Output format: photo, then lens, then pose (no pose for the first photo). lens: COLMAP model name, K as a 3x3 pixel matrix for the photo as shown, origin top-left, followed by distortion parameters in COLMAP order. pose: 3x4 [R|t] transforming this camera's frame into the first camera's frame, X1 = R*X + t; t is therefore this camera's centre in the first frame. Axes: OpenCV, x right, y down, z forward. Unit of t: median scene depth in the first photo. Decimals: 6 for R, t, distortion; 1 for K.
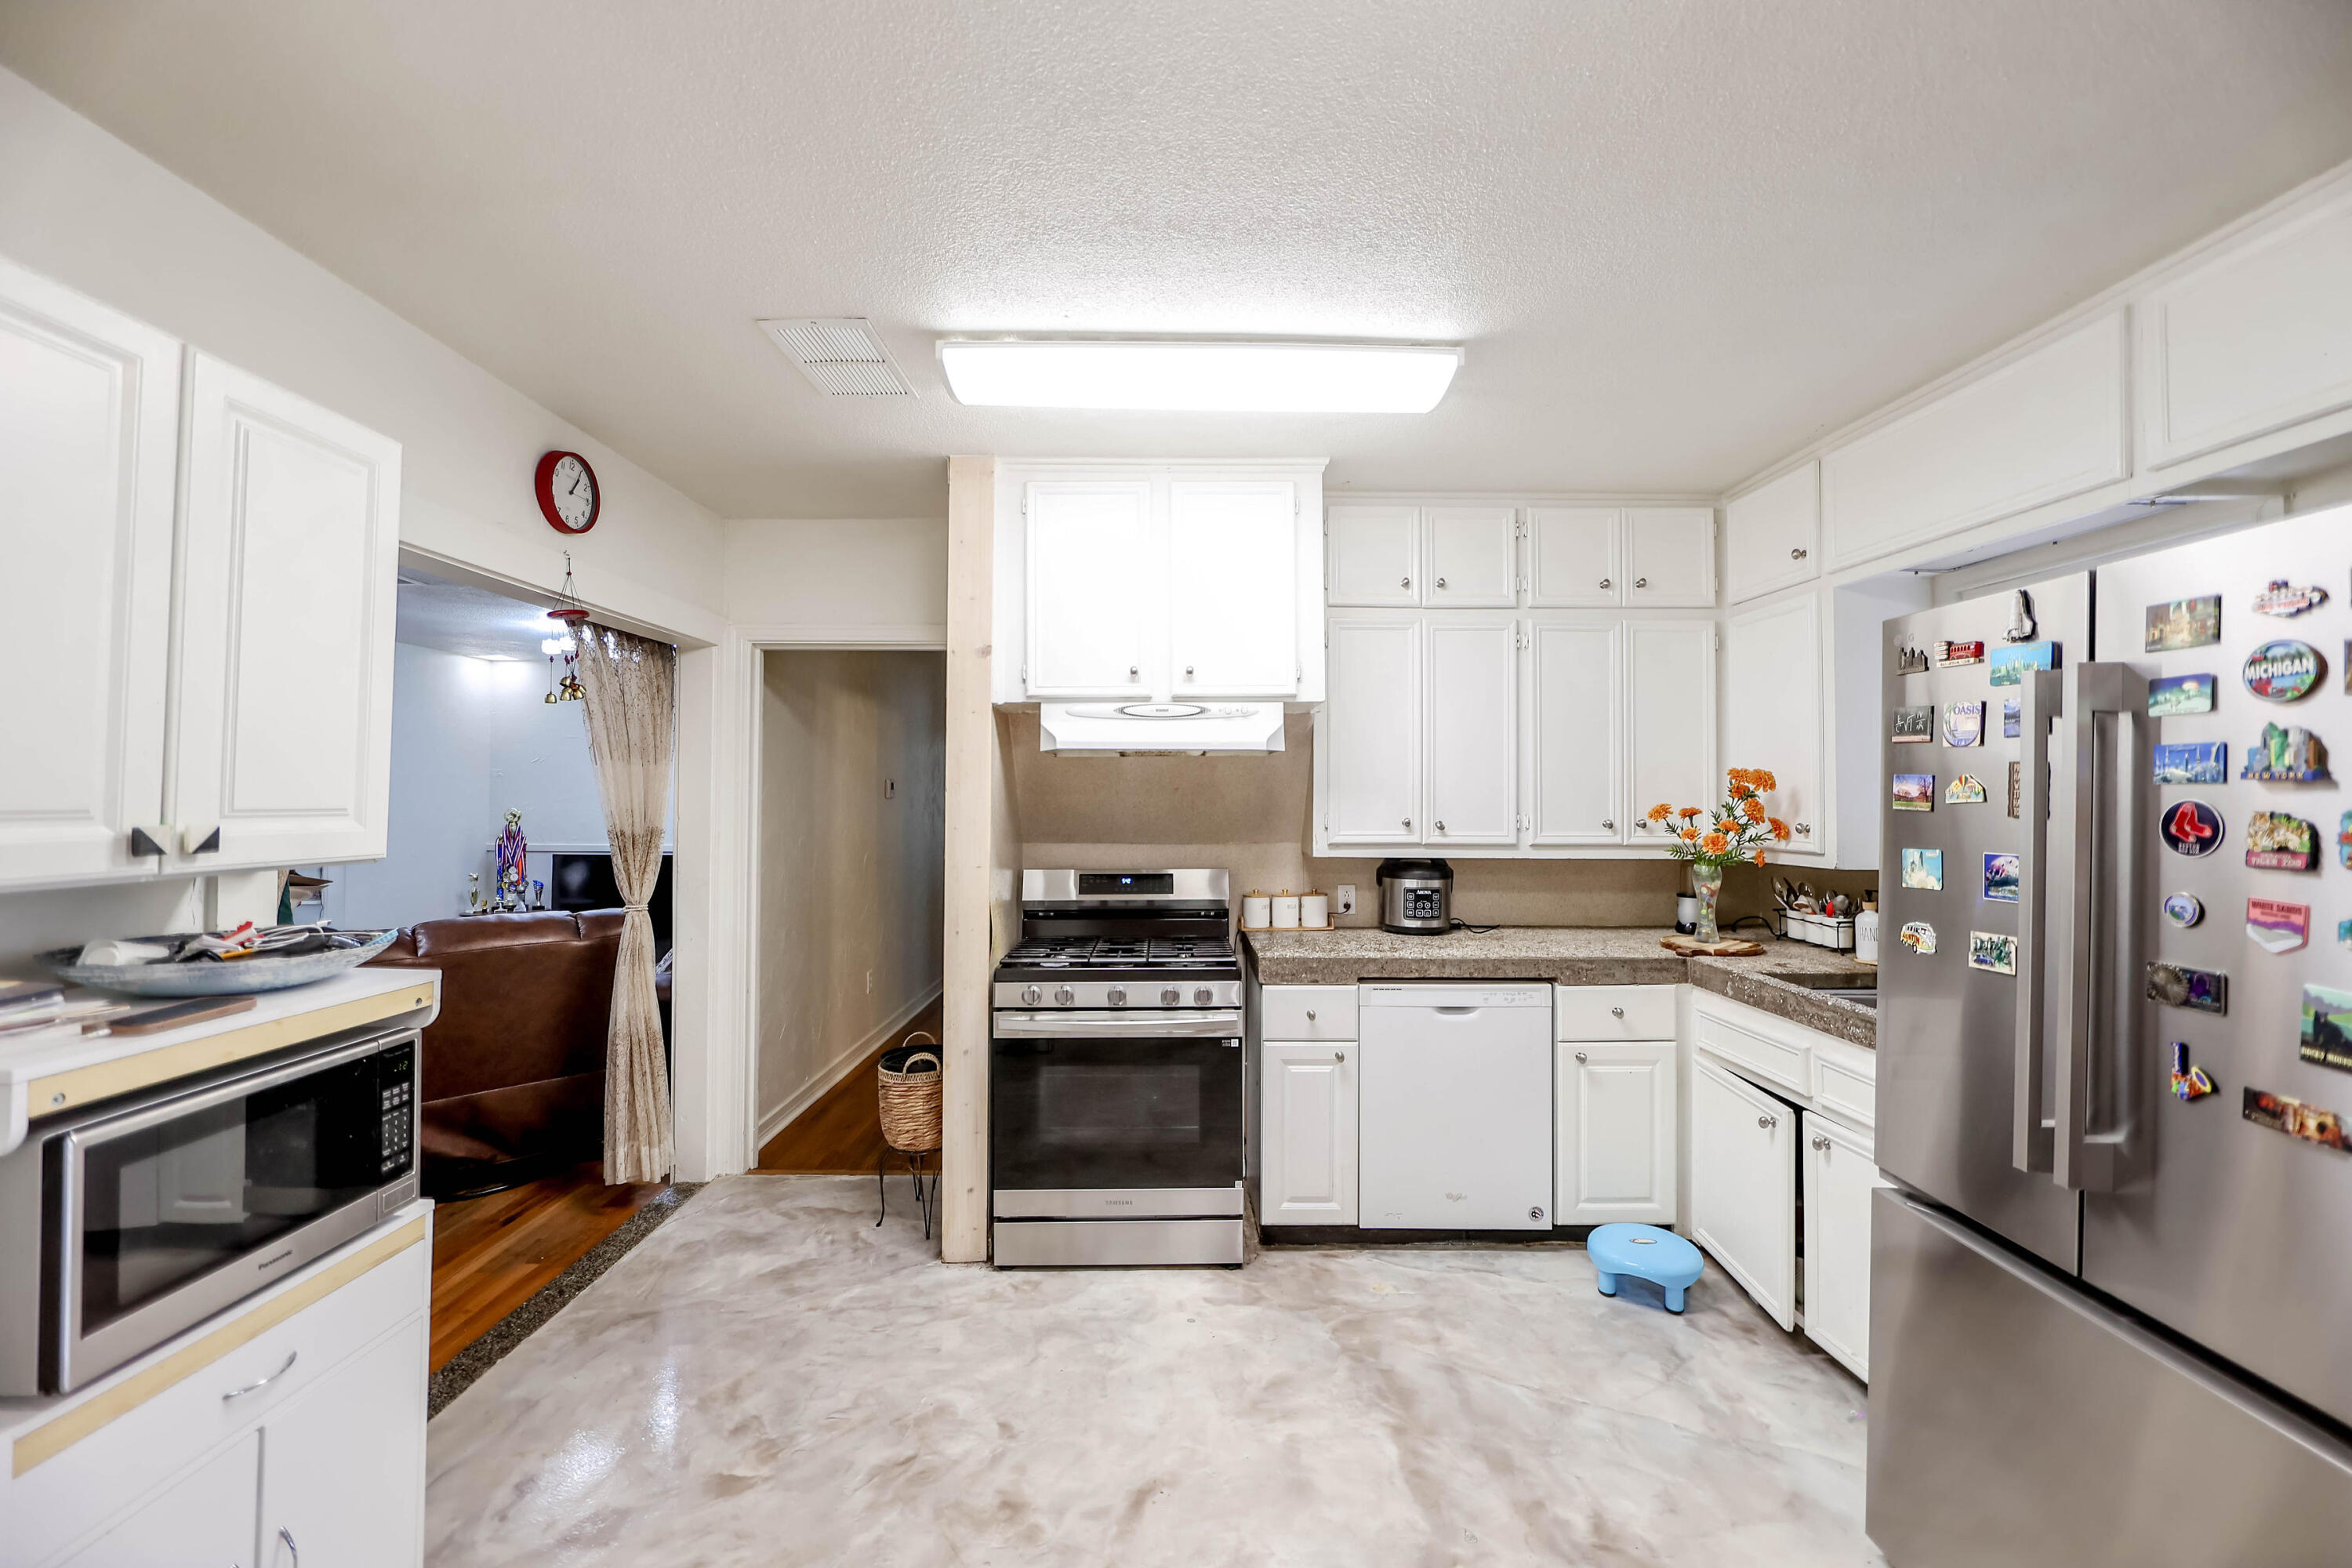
lens RADIAL K [[931.4, 0, 1165.2], [0, 931.4, 786.0], [0, 0, 1]] dist [-0.012530, 0.002451]
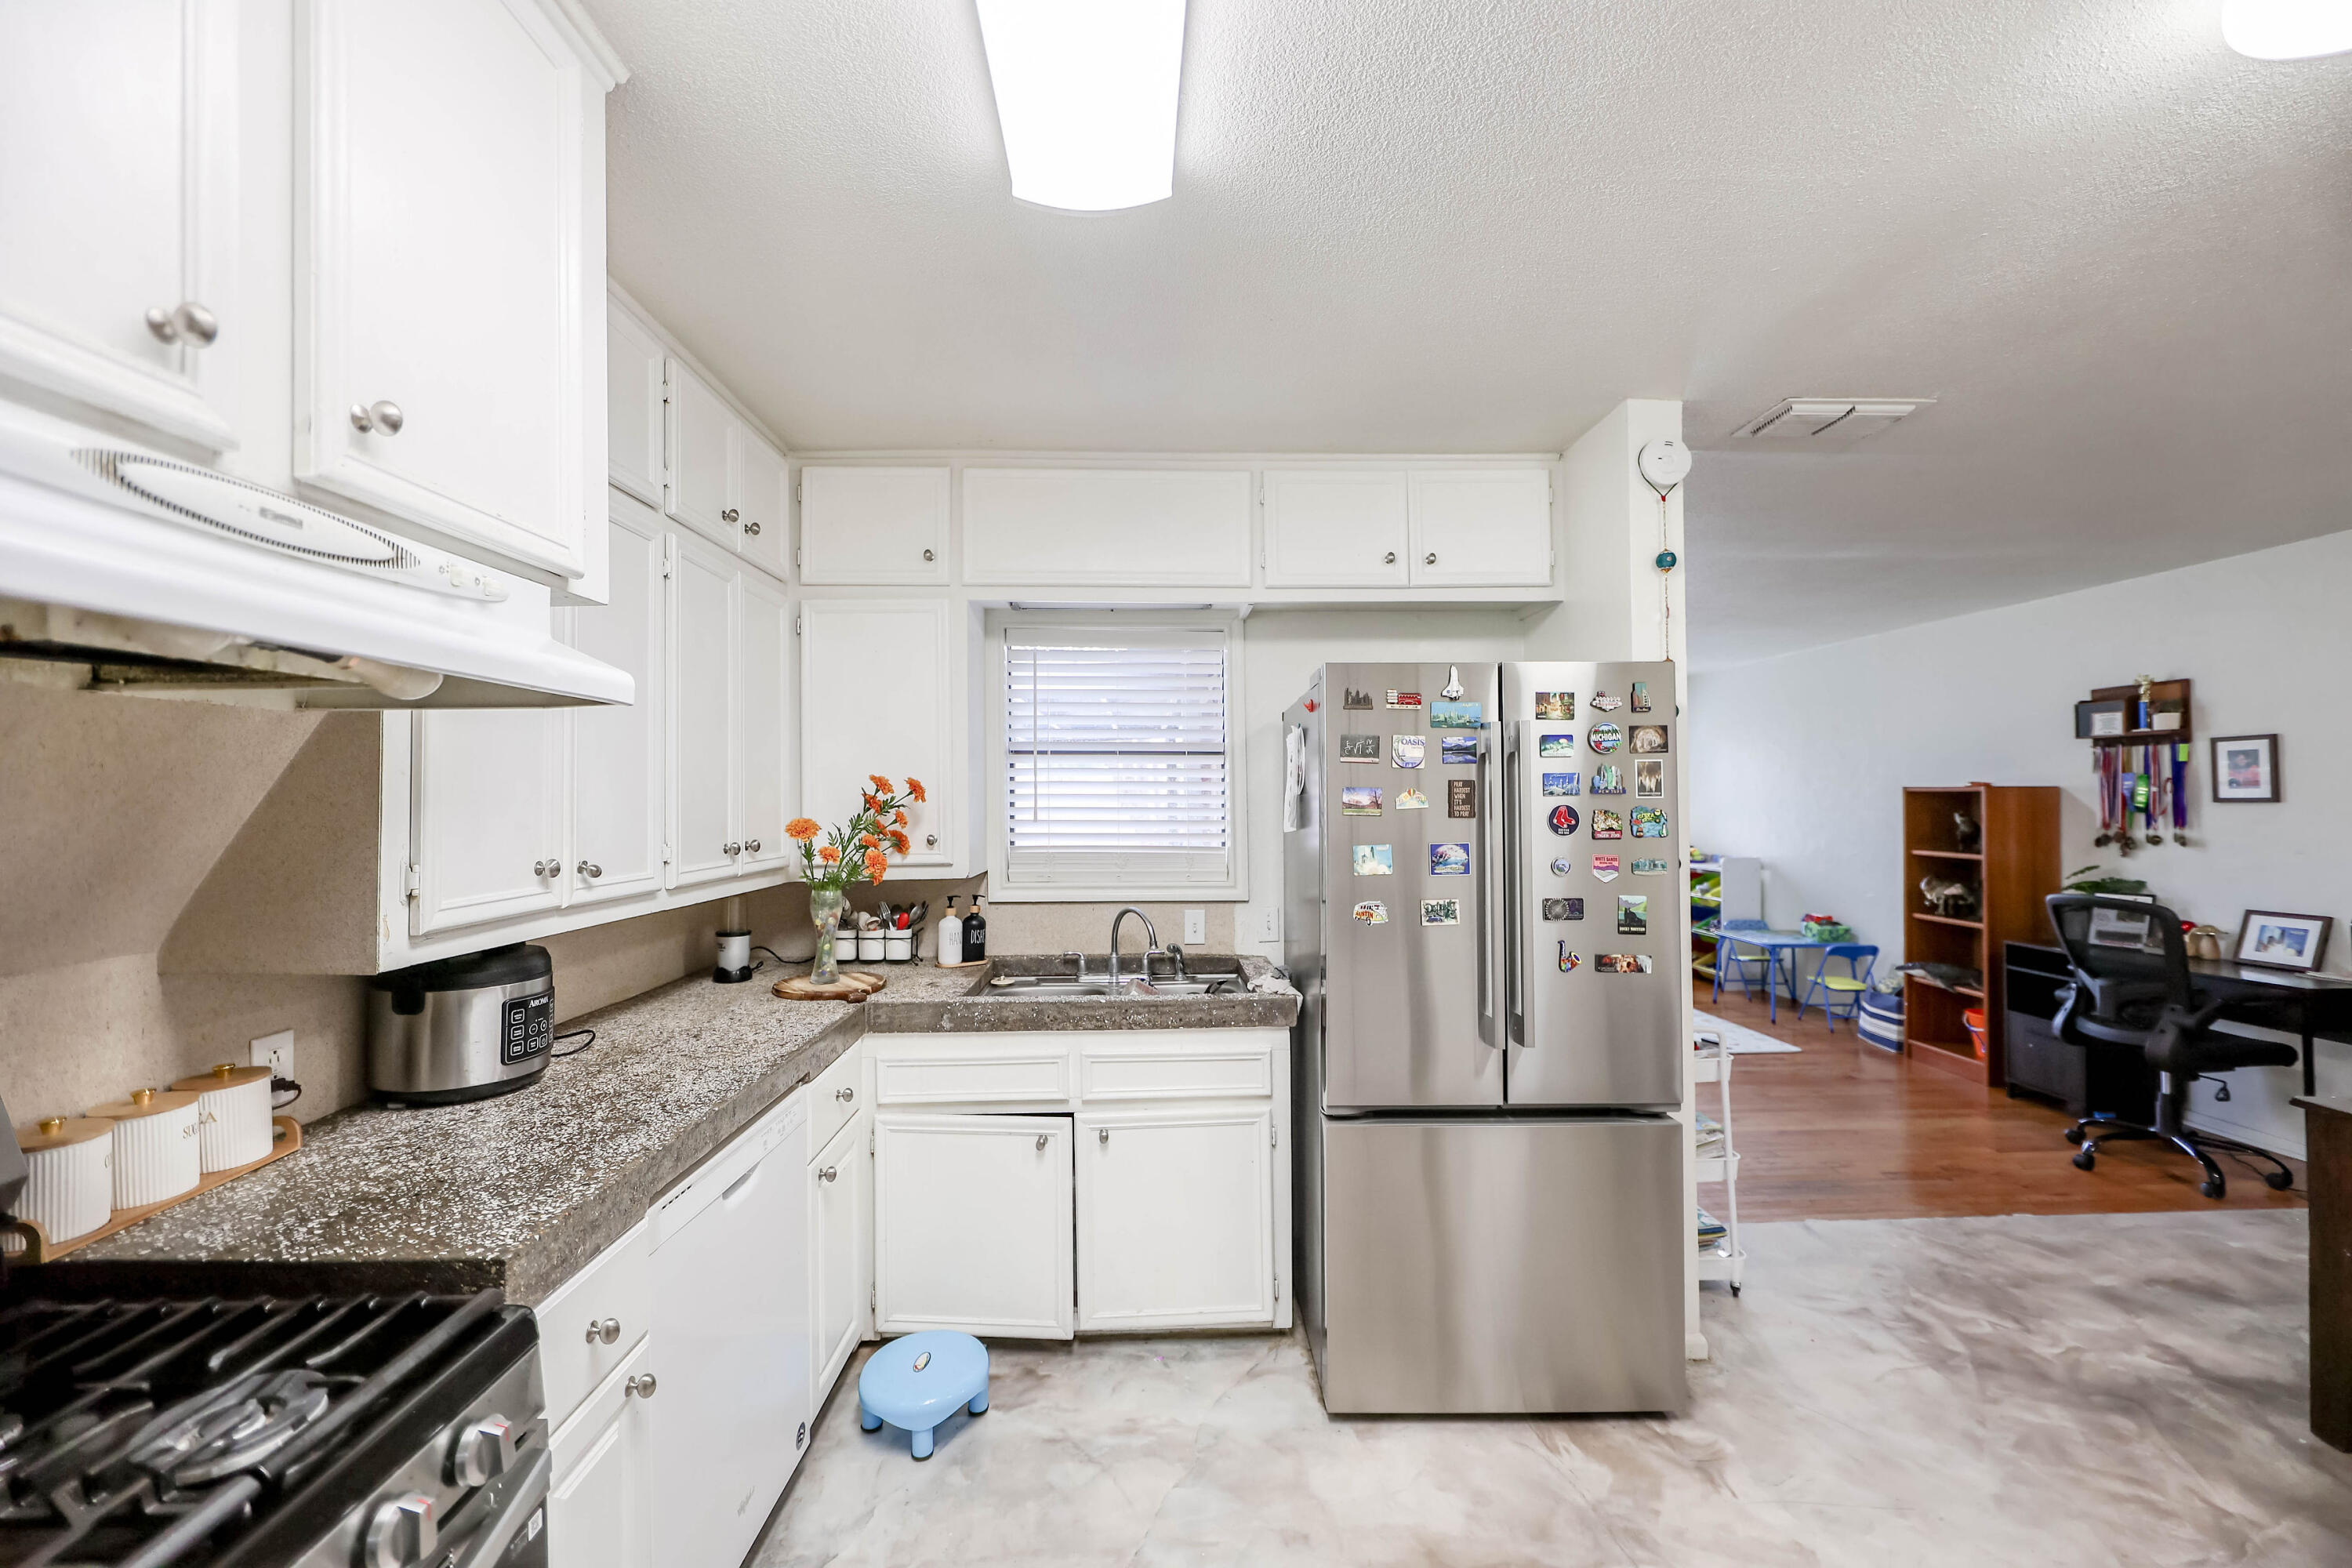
lens RADIAL K [[931.4, 0, 1173.9], [0, 931.4, 782.5], [0, 0, 1]] dist [-0.012530, 0.002451]
pose [[-0.028916, 0.014123, 0.999482, -0.280778], [-0.000854, 0.999899, -0.014154, -0.000583], [-0.999581, -0.001262, -0.028901, 0.750217]]
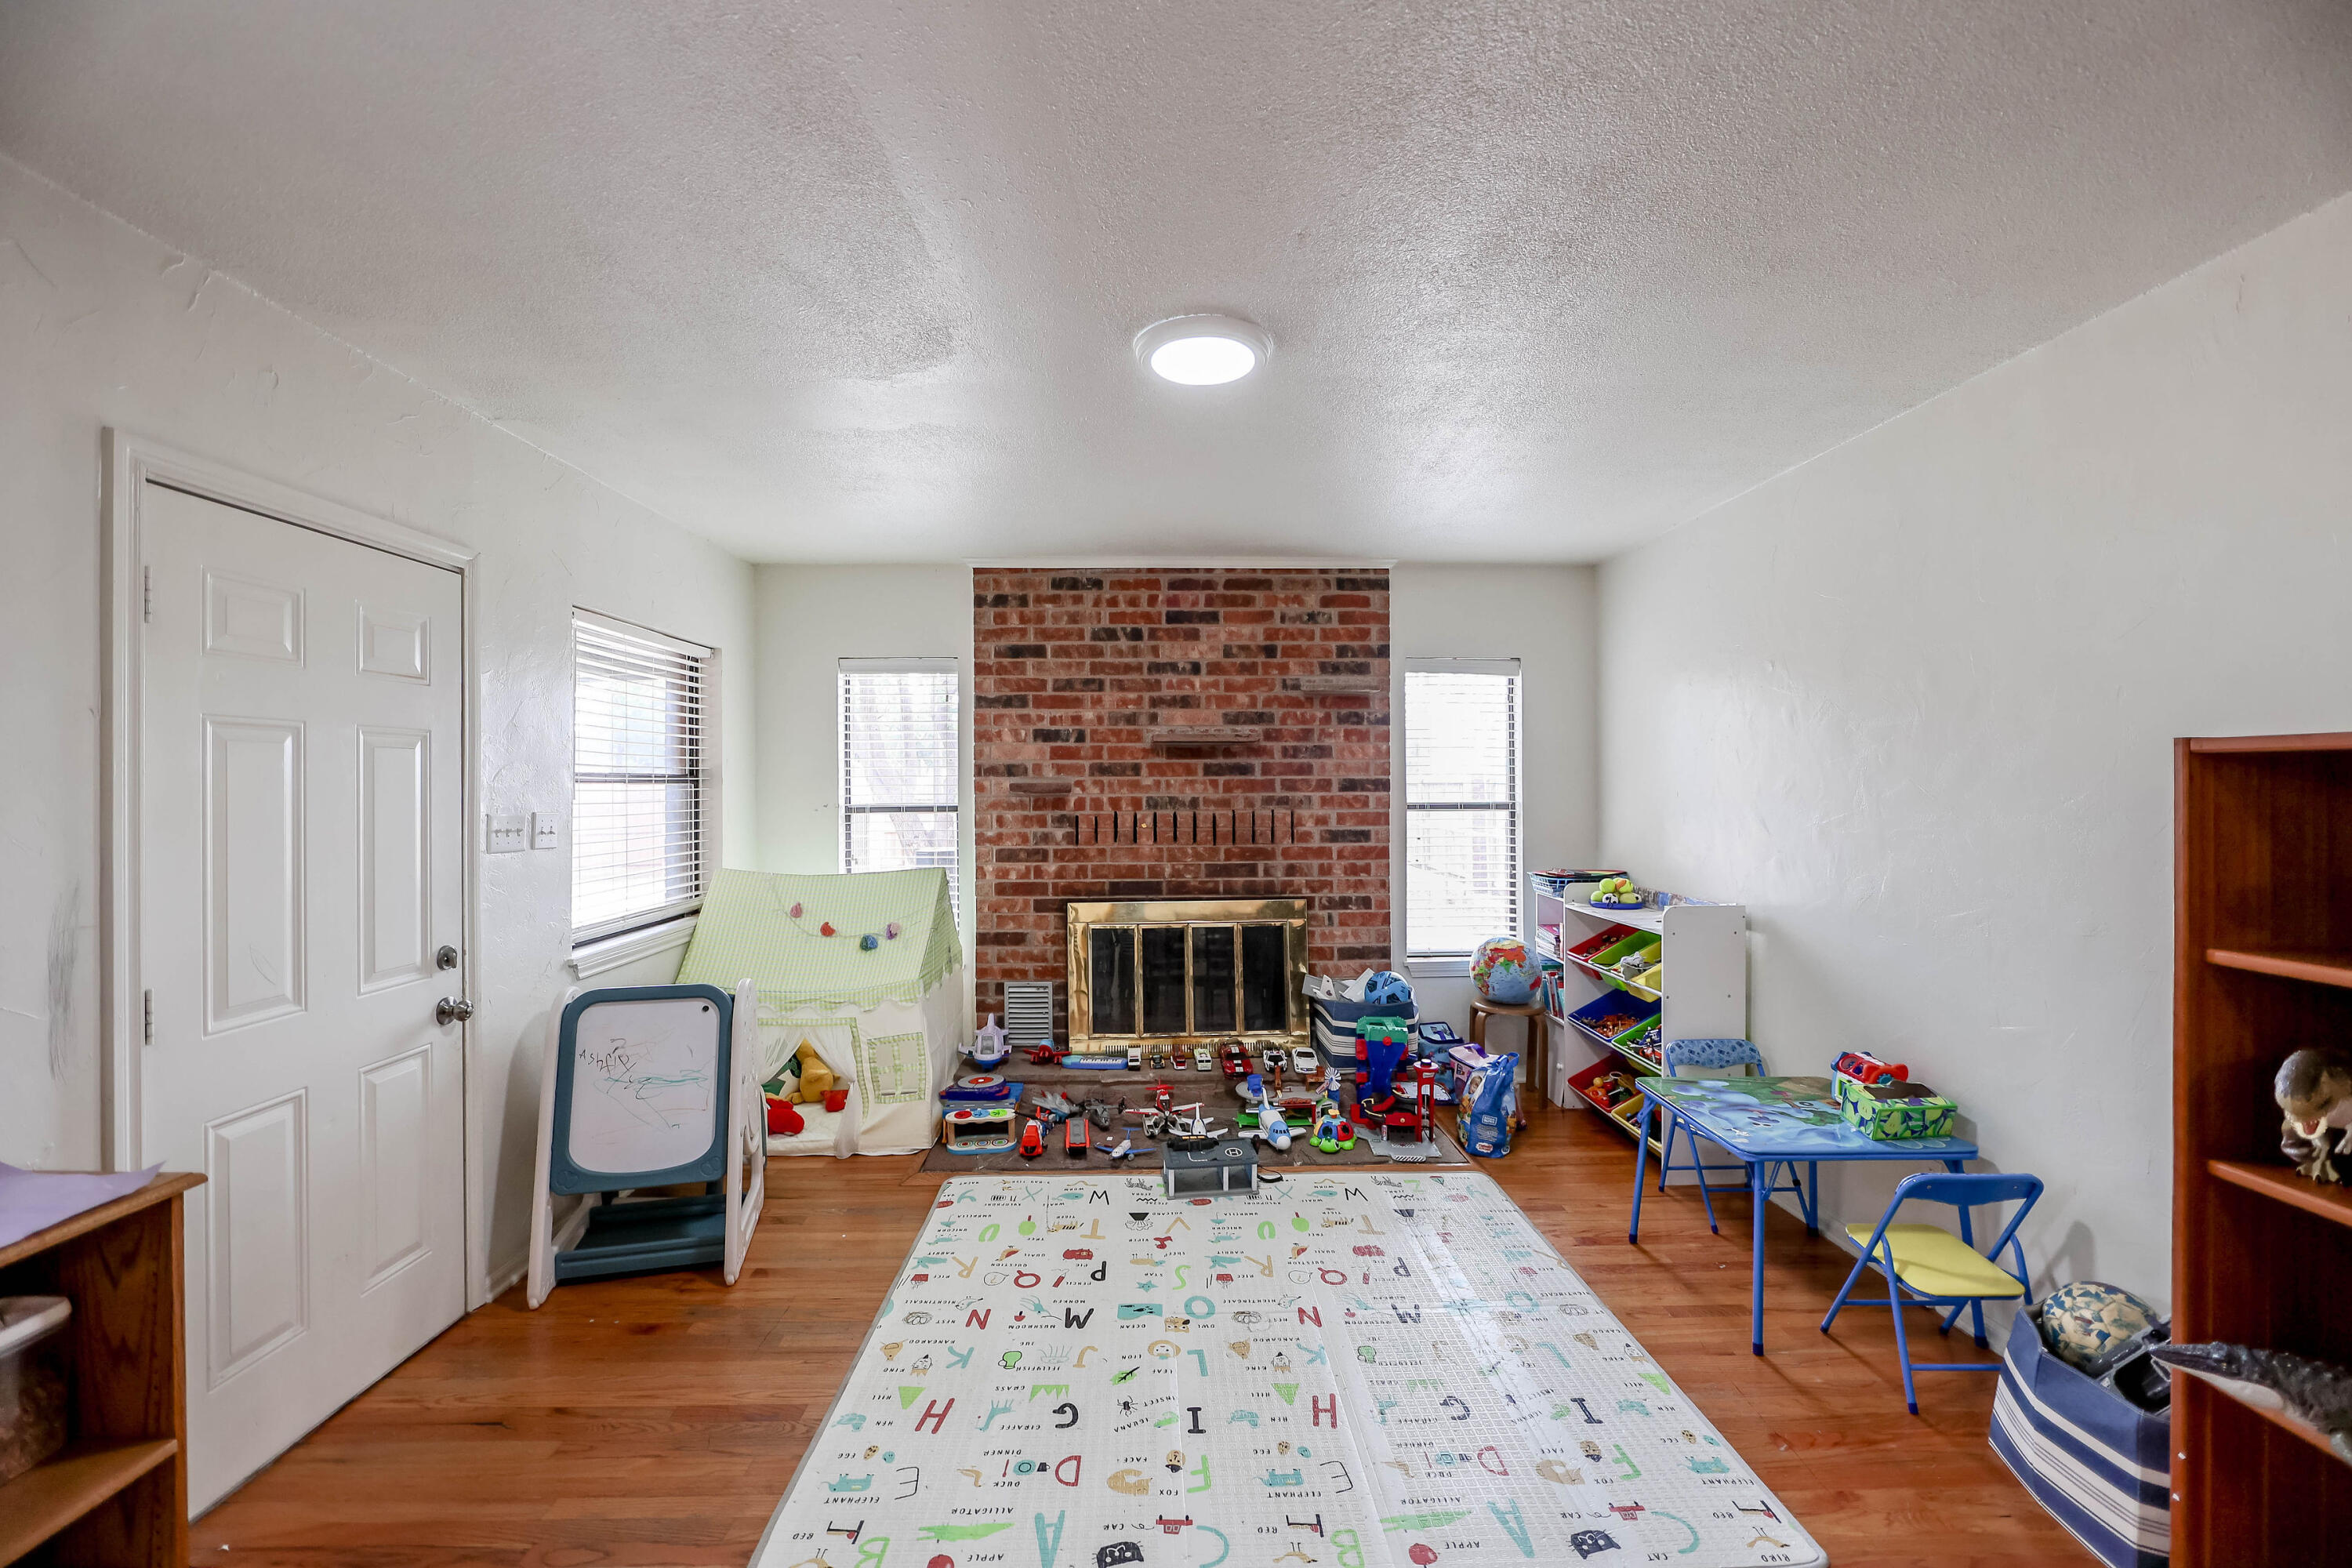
lens RADIAL K [[931.4, 0, 1181.5], [0, 931.4, 783.0], [0, 0, 1]] dist [-0.012530, 0.002451]
pose [[-0.015362, 0.002470, 0.999879, 0.923399], [0.000321, 0.999997, -0.002465, 0.008945], [-0.999882, 0.000283, -0.015363, -0.109779]]
